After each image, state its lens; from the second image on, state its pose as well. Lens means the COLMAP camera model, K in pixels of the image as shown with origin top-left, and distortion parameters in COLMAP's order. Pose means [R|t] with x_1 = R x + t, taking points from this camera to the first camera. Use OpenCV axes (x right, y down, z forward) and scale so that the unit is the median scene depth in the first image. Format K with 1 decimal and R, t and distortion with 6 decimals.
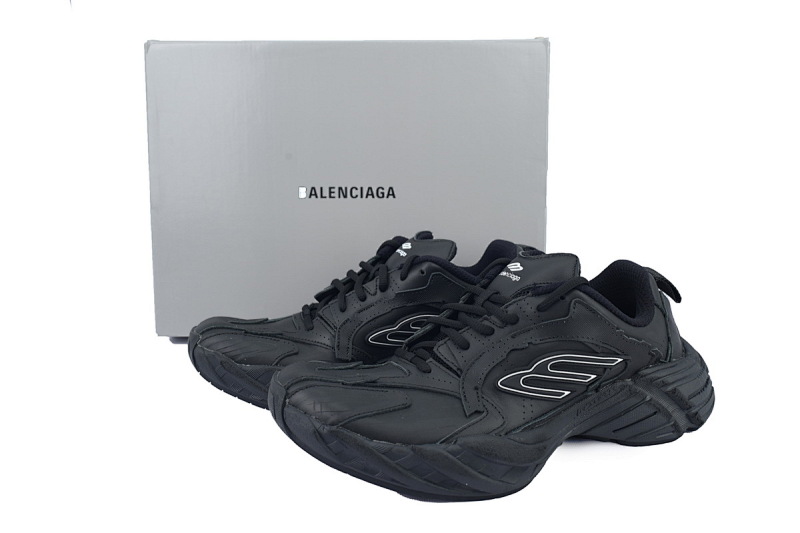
lens RADIAL K [[689.8, 0, 399.3], [0, 689.8, 265.0], [0, 0, 1]] dist [0.056775, 0.000245]
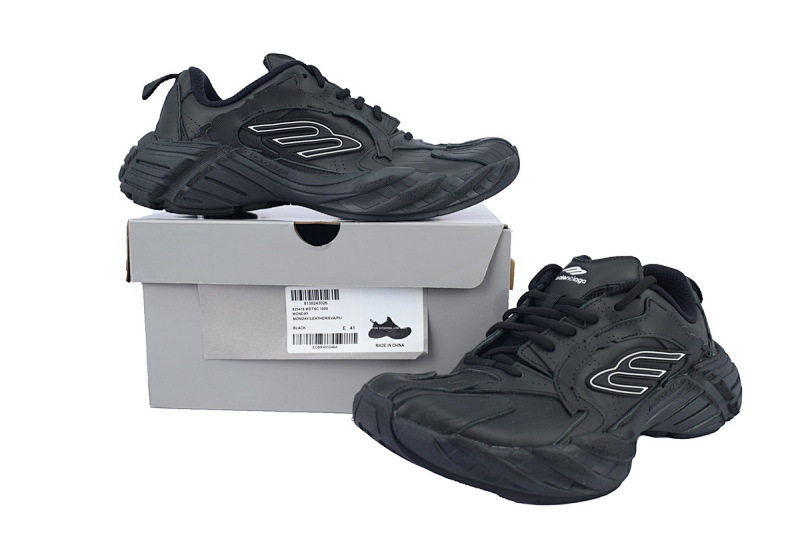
lens RADIAL K [[689.8, 0, 401.6], [0, 689.8, 266.1], [0, 0, 1]] dist [0.056775, 0.000245]
pose [[0.968639, -0.016483, 0.247926, -0.369310], [0.029306, 0.998412, -0.048119, 0.041416], [-0.246739, 0.053876, 0.967583, 0.074681]]
